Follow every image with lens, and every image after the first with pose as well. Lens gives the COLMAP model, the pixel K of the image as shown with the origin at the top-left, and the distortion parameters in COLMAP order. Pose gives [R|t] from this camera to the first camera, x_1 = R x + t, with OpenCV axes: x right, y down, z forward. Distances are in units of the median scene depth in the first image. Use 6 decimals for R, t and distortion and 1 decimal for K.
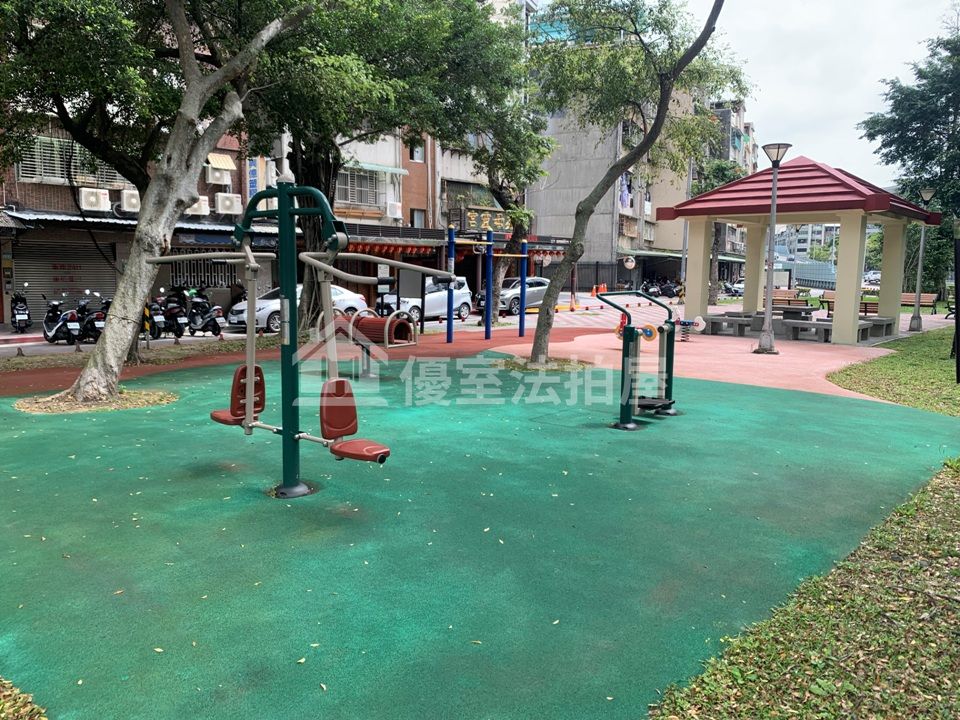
lens RADIAL K [[732.4, 0, 474.1], [0, 732.4, 359.7], [0, 0, 1]] dist [0.108320, -0.215878]
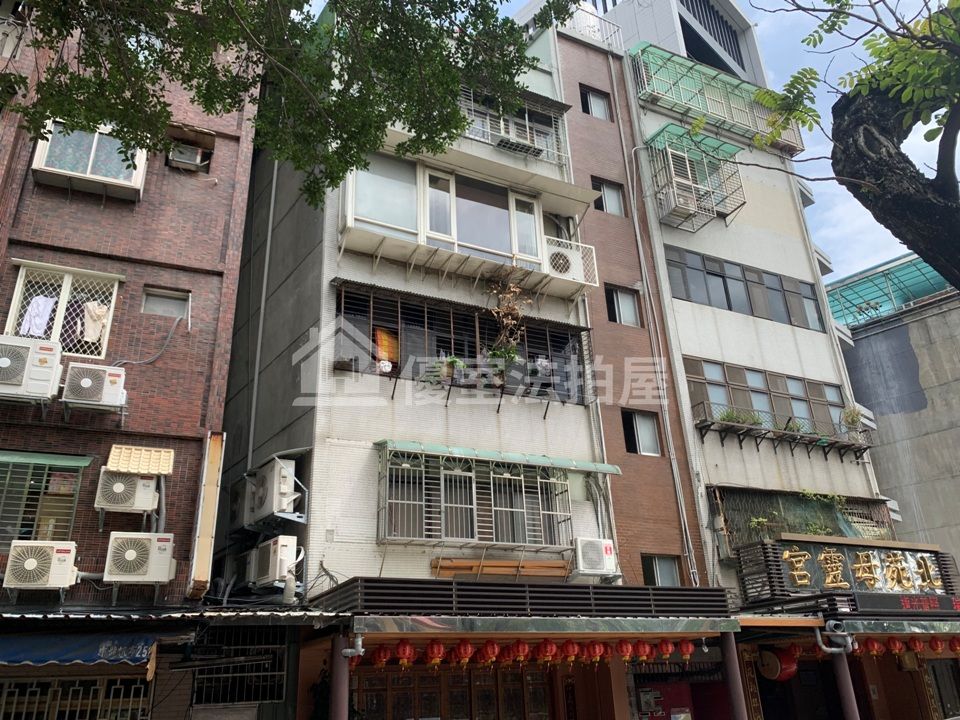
lens RADIAL K [[732.4, 0, 474.1], [0, 732.4, 359.7], [0, 0, 1]] dist [0.108320, -0.215878]
pose [[0.921870, -0.197000, -0.333687, -0.008970], [-0.004119, 0.856099, -0.516796, -0.080155], [0.387478, 0.477793, 0.788400, 0.587967]]
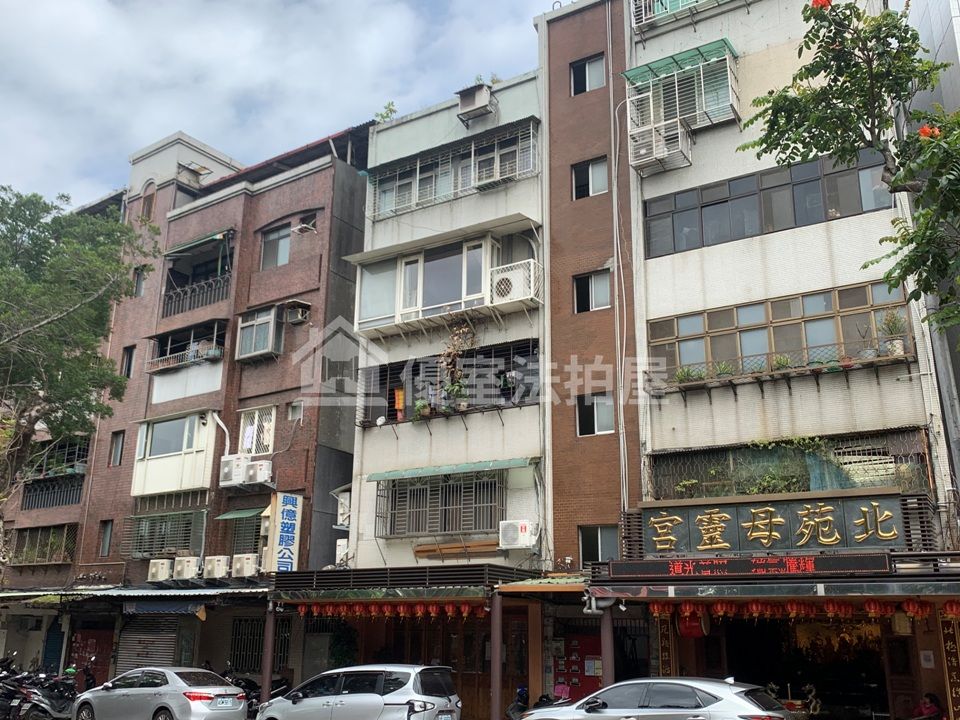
lens RADIAL K [[882.5, 0, 475.0], [0, 882.5, 368.3], [0, 0, 1]] dist [0.181862, -0.510481]
pose [[0.170297, -0.289725, -0.941838, 0.537676], [-0.137523, 0.939457, -0.313859, -0.111175], [0.975749, 0.182974, 0.120142, 0.881449]]
